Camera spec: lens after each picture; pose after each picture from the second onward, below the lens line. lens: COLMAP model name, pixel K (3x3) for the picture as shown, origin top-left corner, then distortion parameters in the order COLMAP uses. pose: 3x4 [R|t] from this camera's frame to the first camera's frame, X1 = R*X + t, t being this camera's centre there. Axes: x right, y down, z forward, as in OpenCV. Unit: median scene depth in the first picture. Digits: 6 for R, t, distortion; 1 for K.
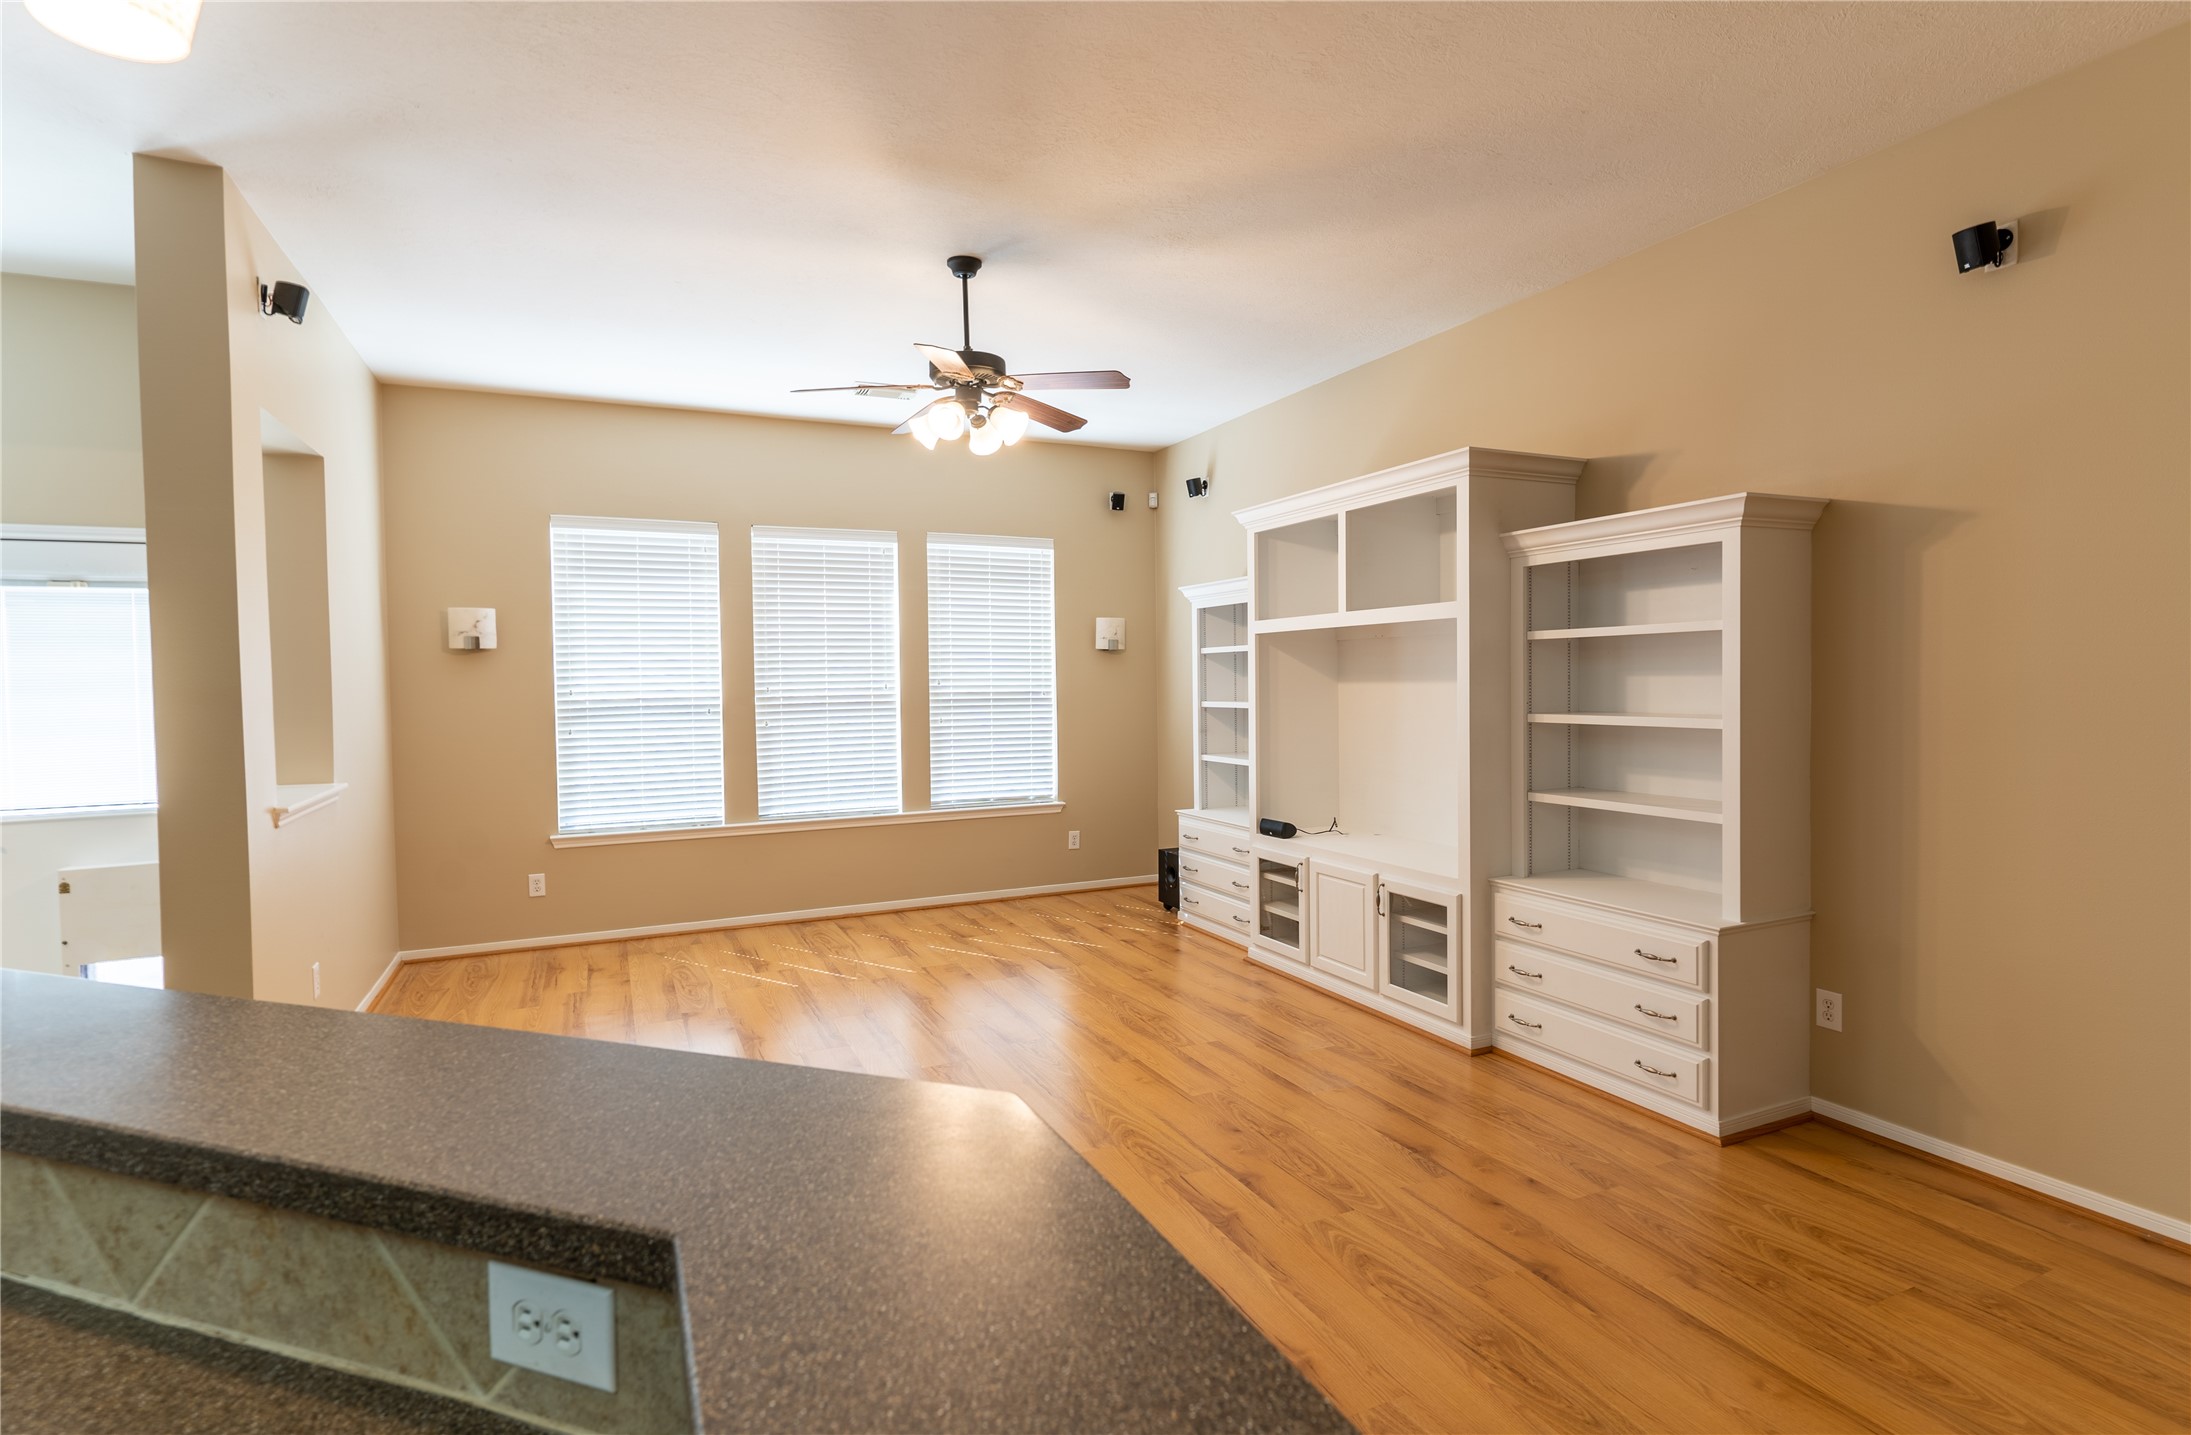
lens RADIAL K [[1066.6, 0, 1099.6], [0, 1066.6, 708.2], [0, 0, 1]] dist [0.006505, -0.001076]
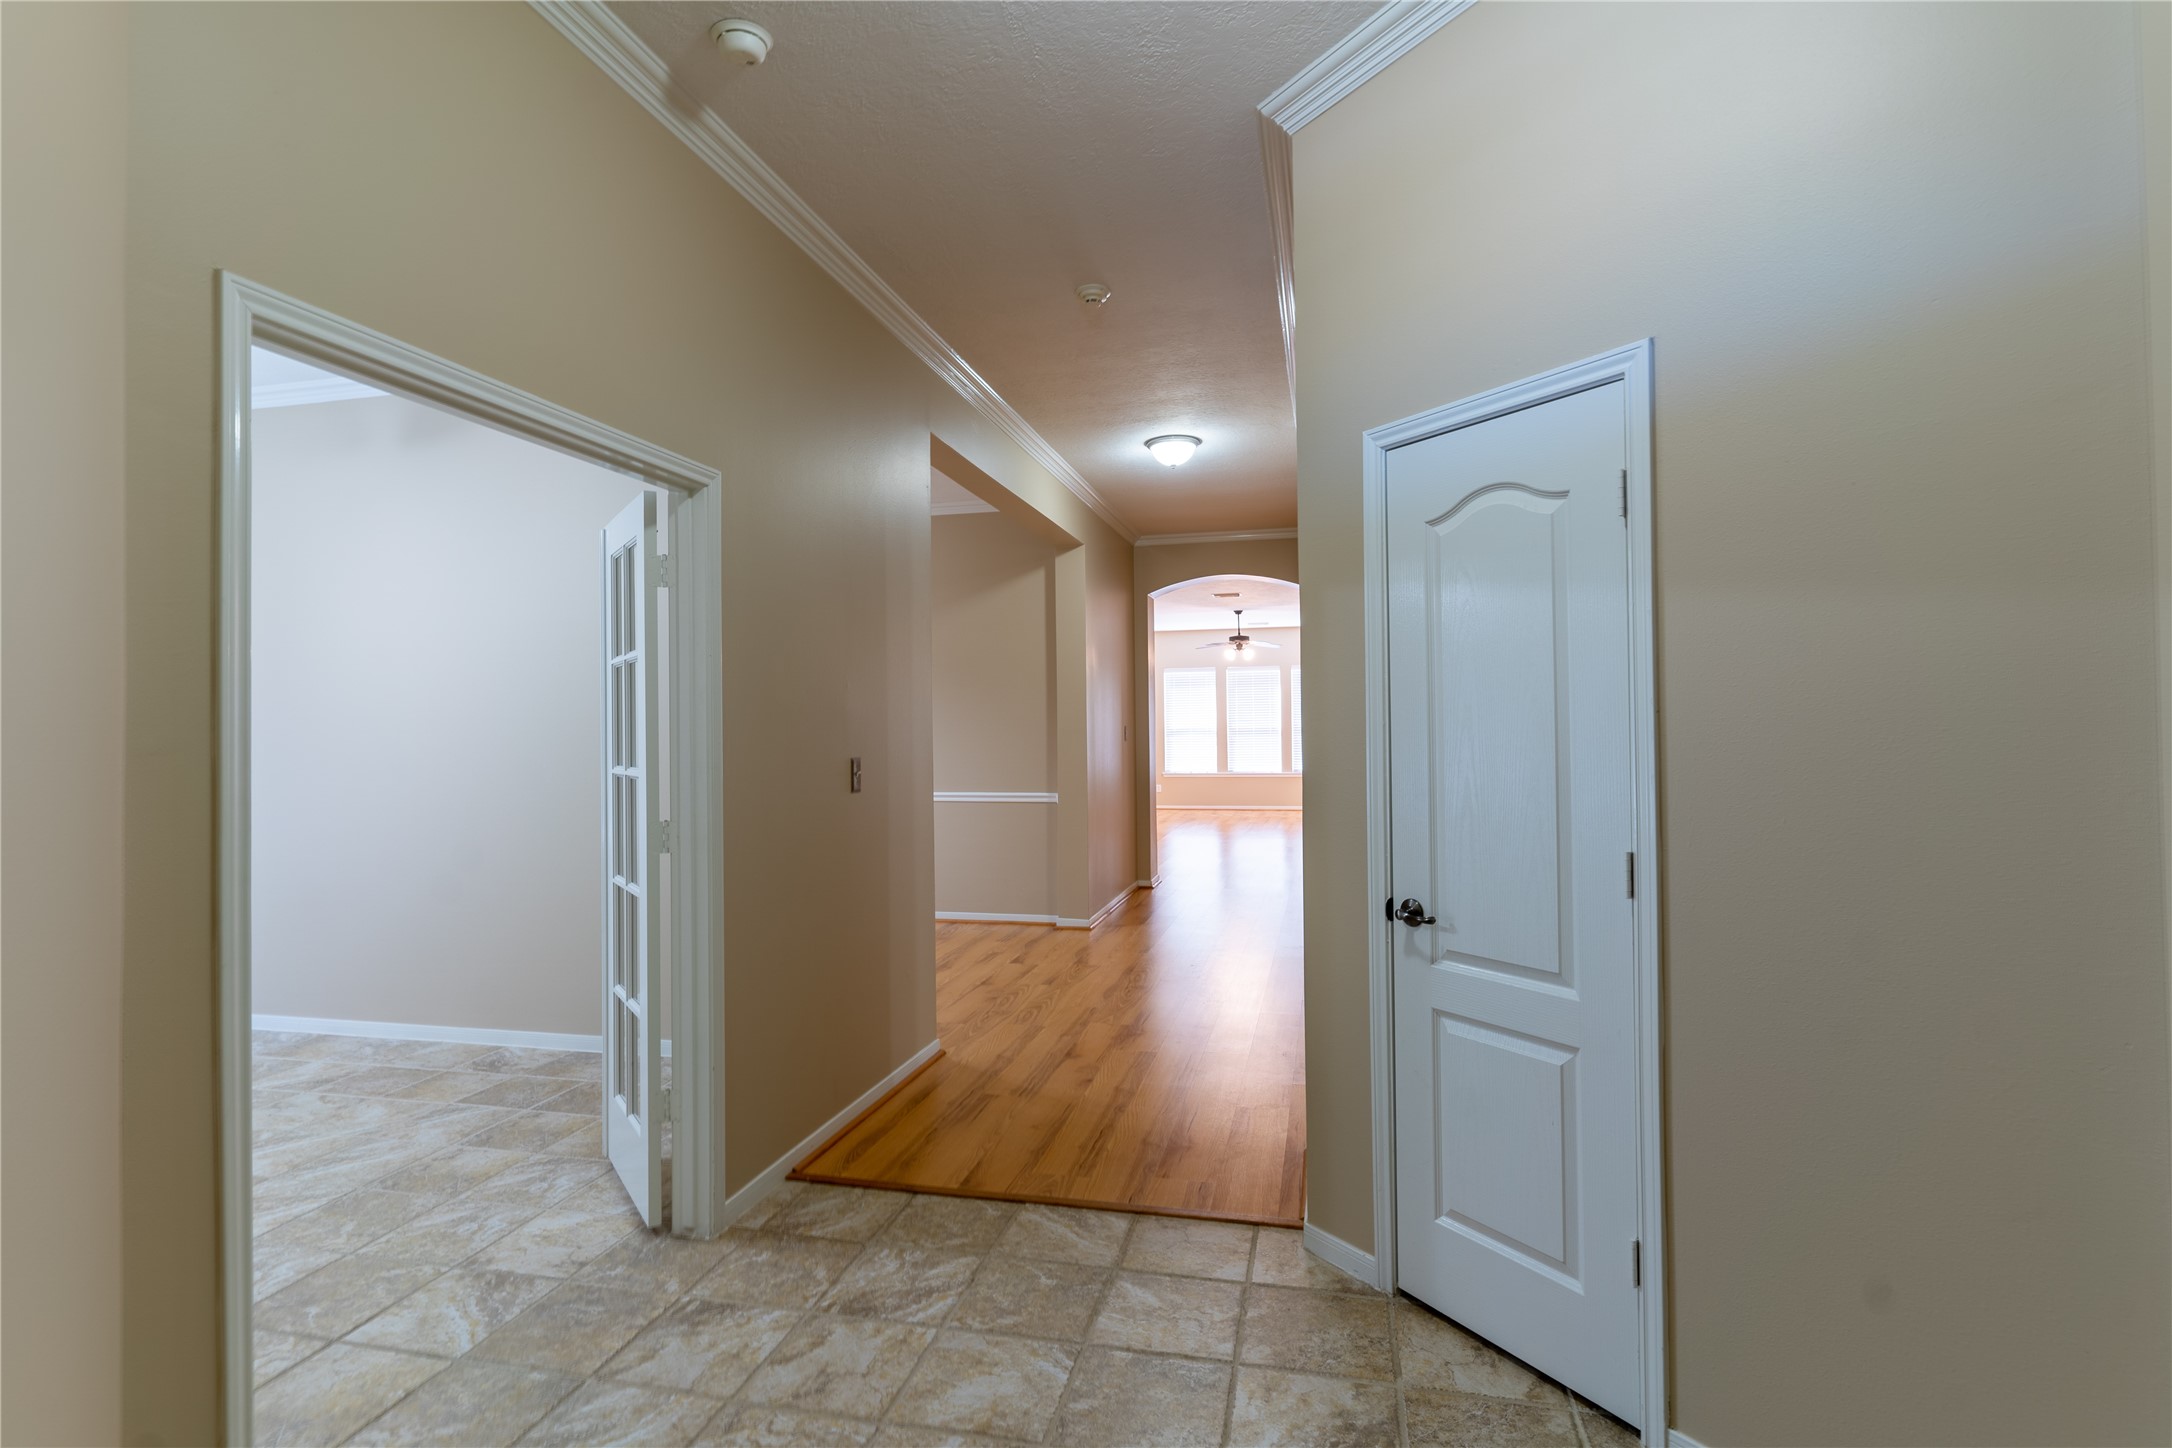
lens RADIAL K [[1067.3, 0, 1074.5], [0, 1067.3, 717.6], [0, 0, 1]] dist [0.003286, -0.001891]
pose [[0.781607, -0.001158, -0.623770, 1.783963], [-0.019247, 0.999477, -0.025973, 0.067782], [0.623475, 0.032306, 0.781176, -2.309503]]
